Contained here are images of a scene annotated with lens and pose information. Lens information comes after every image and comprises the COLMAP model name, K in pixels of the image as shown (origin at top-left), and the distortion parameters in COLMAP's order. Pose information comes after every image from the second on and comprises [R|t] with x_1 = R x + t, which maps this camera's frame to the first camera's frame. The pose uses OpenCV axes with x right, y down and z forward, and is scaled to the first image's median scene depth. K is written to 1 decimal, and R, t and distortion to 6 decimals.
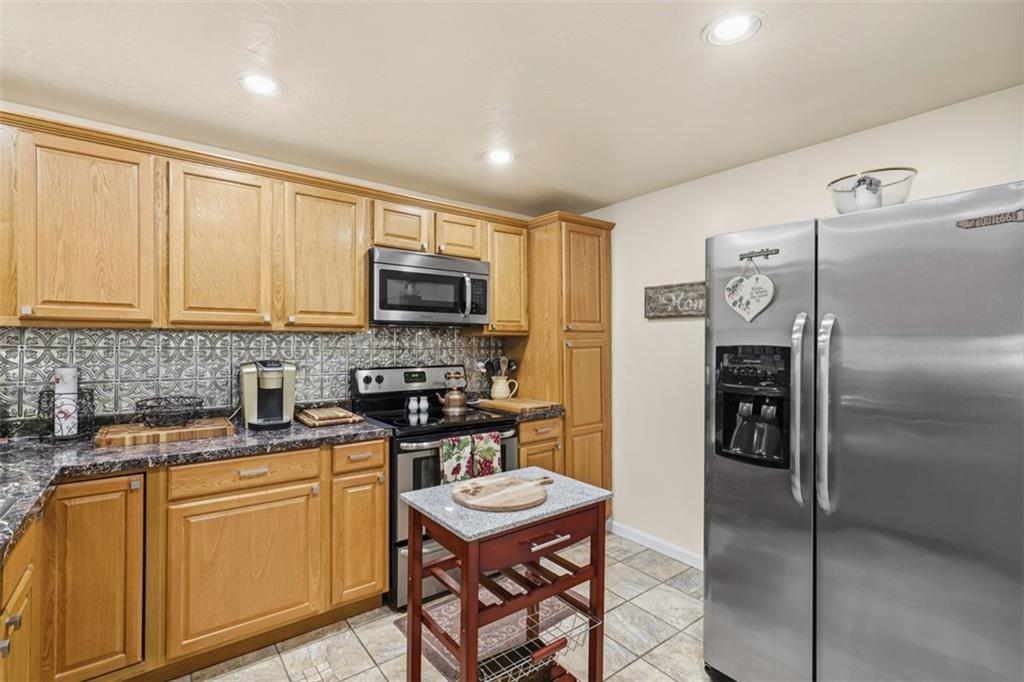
lens RADIAL K [[466.9, 0, 515.1], [0, 466.9, 343.0], [0, 0, 1]] dist [0.001005, 0.000326]
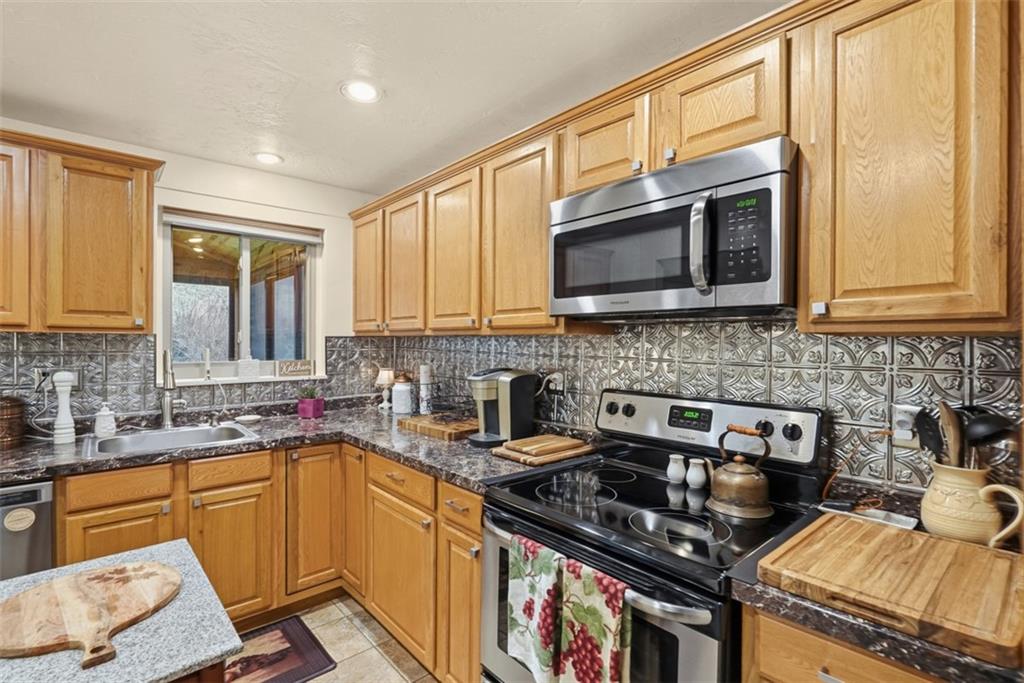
lens RADIAL K [[484.0, 0, 512.0], [0, 484.0, 341.5], [0, 0, 1]] dist [-0.009327, -0.000154]
pose [[0.060090, -0.005970, -0.998175, 0.404073], [-0.010163, 0.999927, -0.006592, -0.008517], [0.998141, 0.010541, 0.060025, 0.995014]]
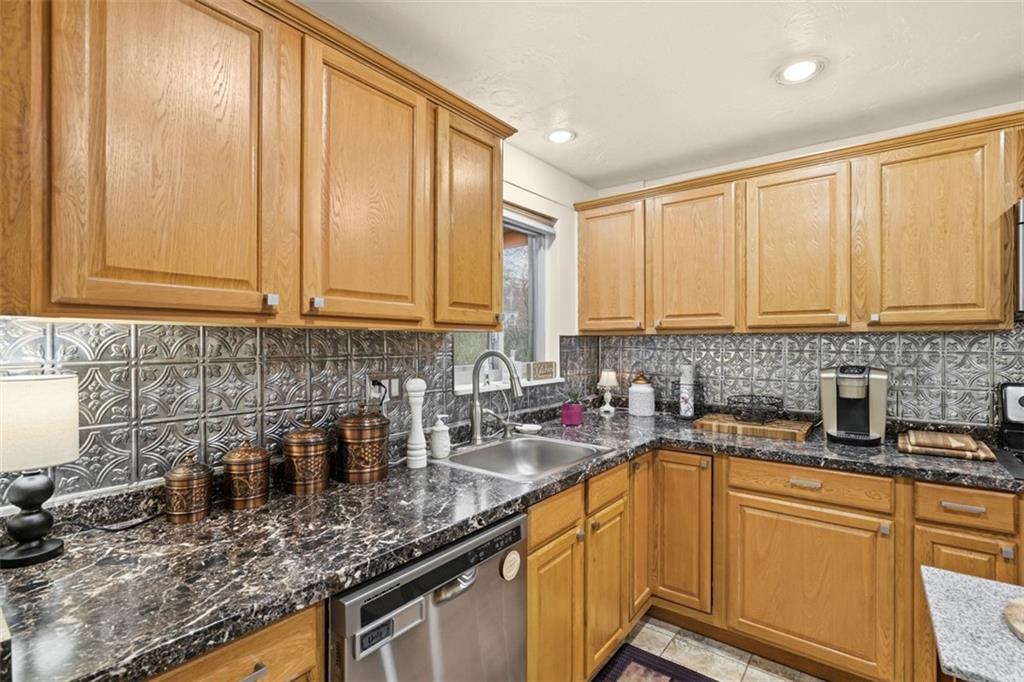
lens RADIAL K [[473.4, 0, 510.9], [0, 473.4, 345.0], [0, 0, 1]] dist [-0.003093, -0.000261]
pose [[0.248940, -0.002309, -0.968516, 0.179867], [-0.000945, 0.999996, -0.002627, 0.000948], [0.968519, 0.001569, 0.248936, 0.158846]]
